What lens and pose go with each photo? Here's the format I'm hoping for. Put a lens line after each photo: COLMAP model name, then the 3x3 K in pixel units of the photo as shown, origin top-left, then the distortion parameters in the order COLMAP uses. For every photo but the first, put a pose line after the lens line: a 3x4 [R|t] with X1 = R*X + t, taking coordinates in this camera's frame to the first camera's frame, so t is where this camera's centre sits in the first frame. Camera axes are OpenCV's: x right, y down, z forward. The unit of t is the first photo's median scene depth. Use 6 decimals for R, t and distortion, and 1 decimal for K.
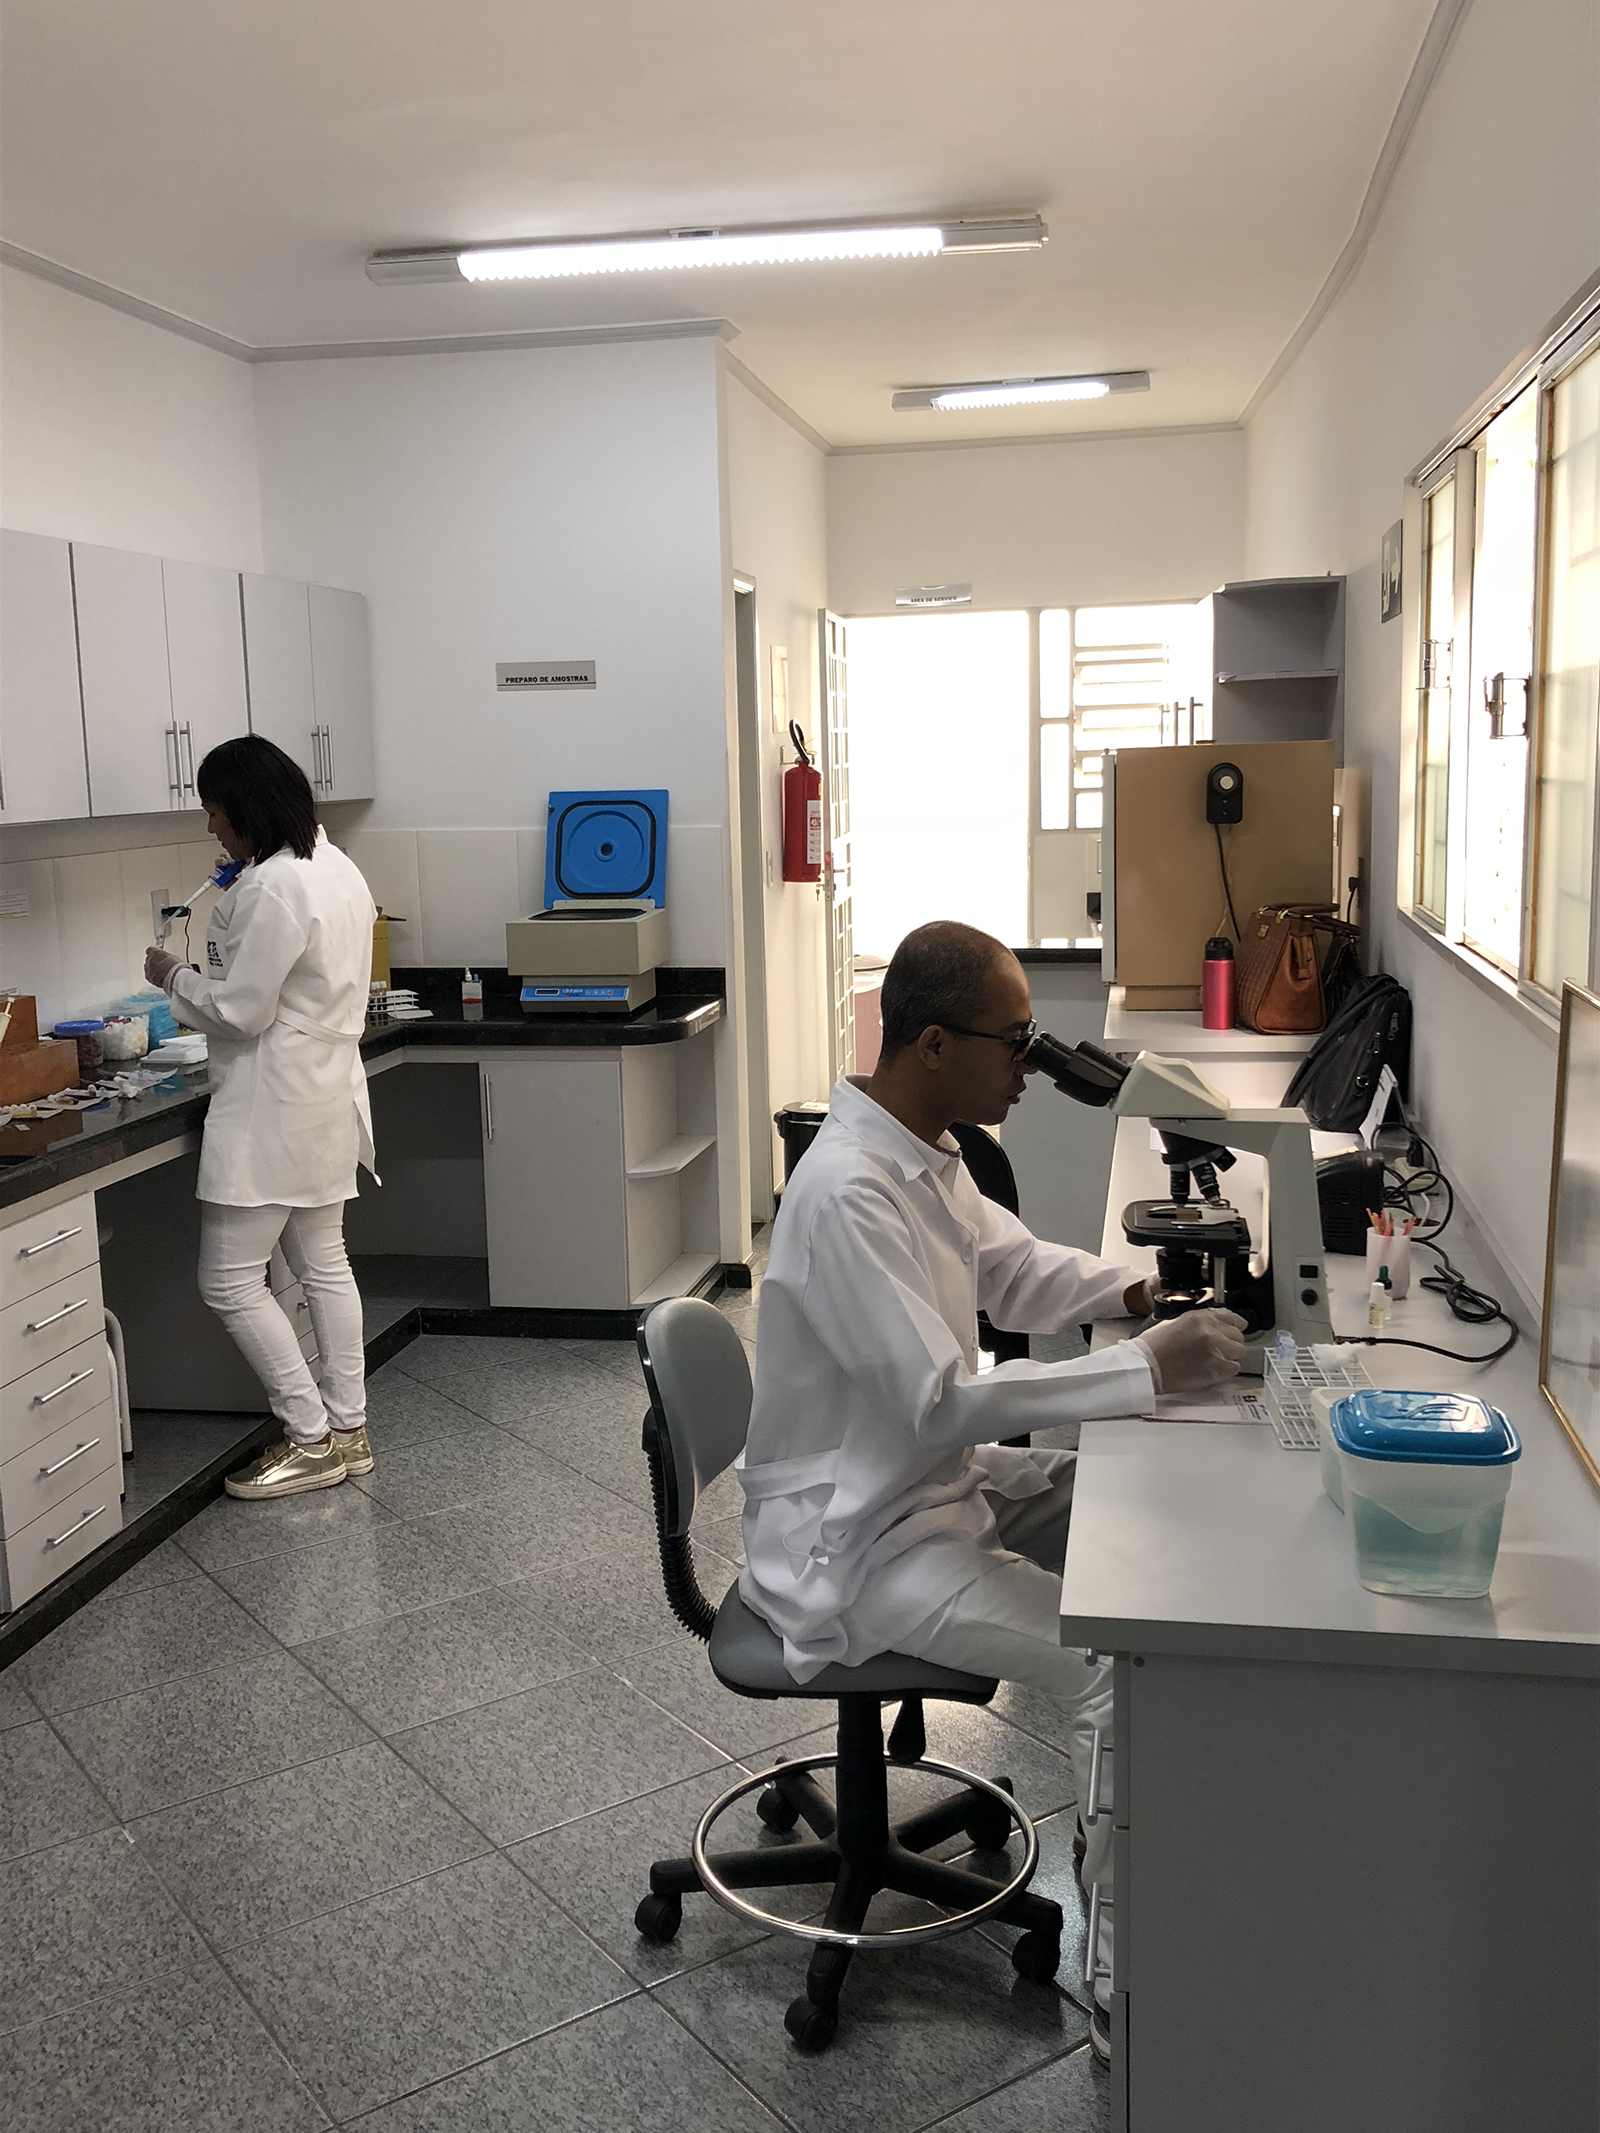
lens RADIAL K [[1991.2, 0, 801.0], [0, 1991.2, 1066.1], [0, 0, 1]] dist [0.020799, 0.000000]
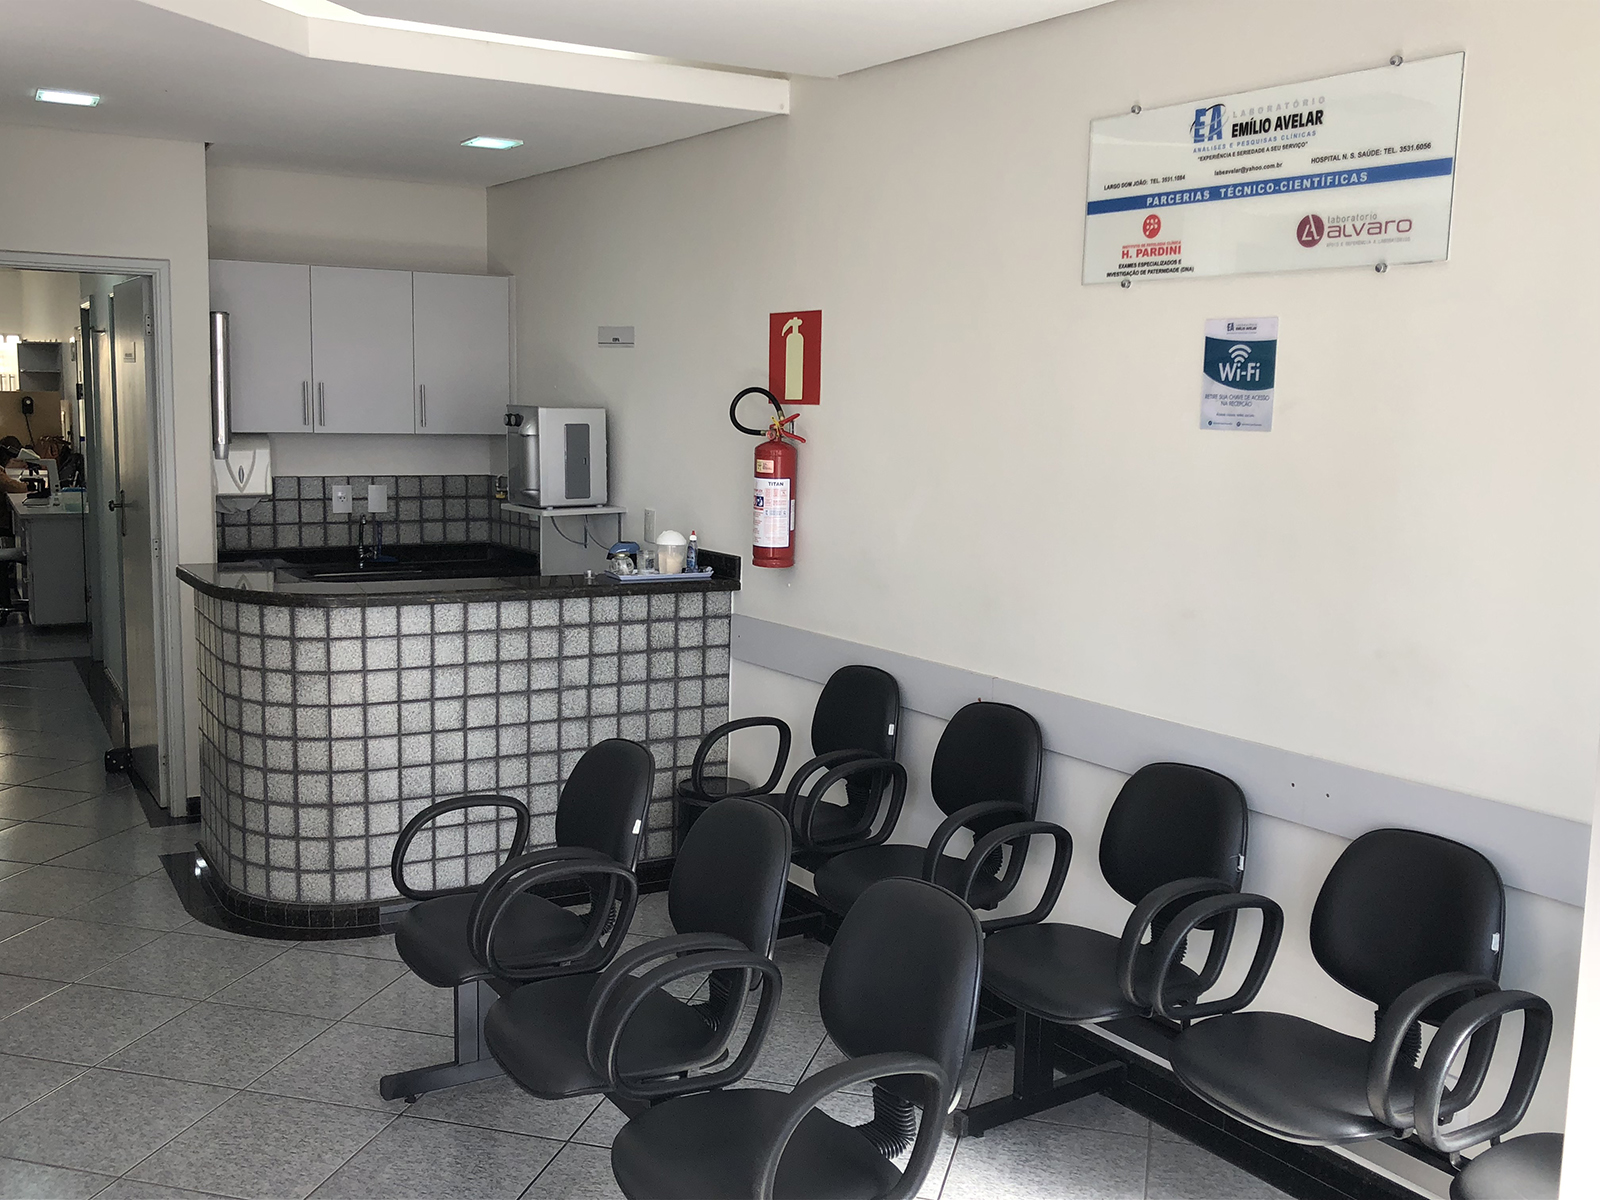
lens RADIAL K [[1493.7, 0, 801.7], [0, 1493.7, 600.1], [0, 0, 1]] dist [0.020799, 0.000000]
pose [[0.762351, -0.044299, 0.645646, -0.452399], [0.061396, 0.998105, -0.004012, 0.288281], [-0.644245, 0.042698, 0.763626, -1.810738]]
